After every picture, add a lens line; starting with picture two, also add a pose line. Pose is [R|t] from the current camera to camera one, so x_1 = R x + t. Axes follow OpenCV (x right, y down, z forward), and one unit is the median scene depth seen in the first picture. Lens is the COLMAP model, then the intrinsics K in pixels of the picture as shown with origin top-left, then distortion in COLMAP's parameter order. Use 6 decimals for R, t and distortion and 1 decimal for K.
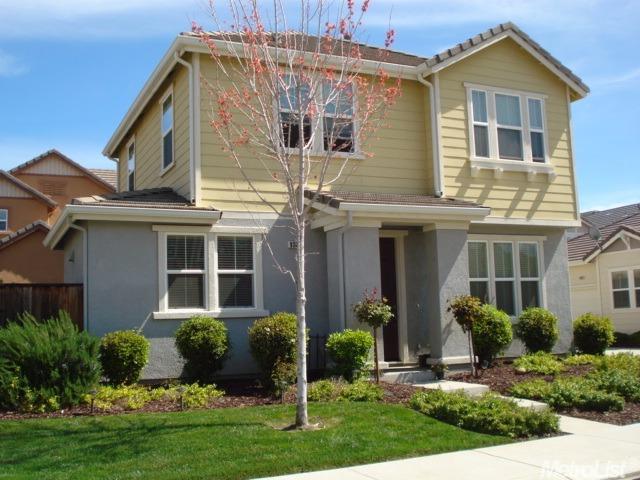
lens RADIAL K [[717.5, 0, 320.0], [0, 717.5, 240.0], [0, 0, 1]] dist [-0.069789, -0.115168]
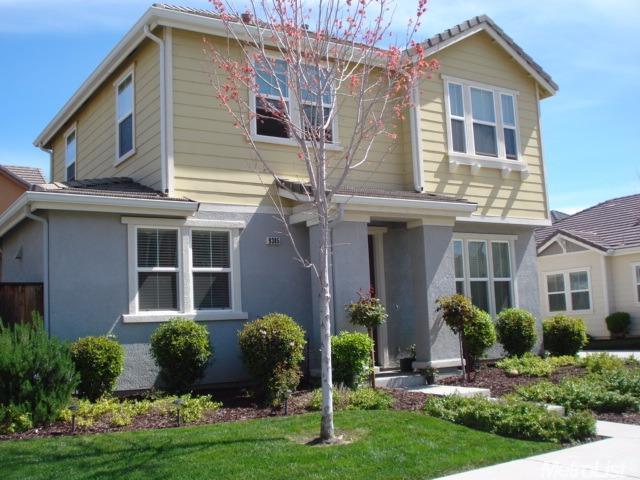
lens RADIAL K [[717.5, 0, 320.0], [0, 717.5, 240.0], [0, 0, 1]] dist [-0.069789, -0.115168]
pose [[0.989993, 0.005757, 0.140996, -0.109544], [-0.004241, 0.999930, -0.011046, 0.015910], [-0.141050, 0.010338, 0.989949, 0.084319]]
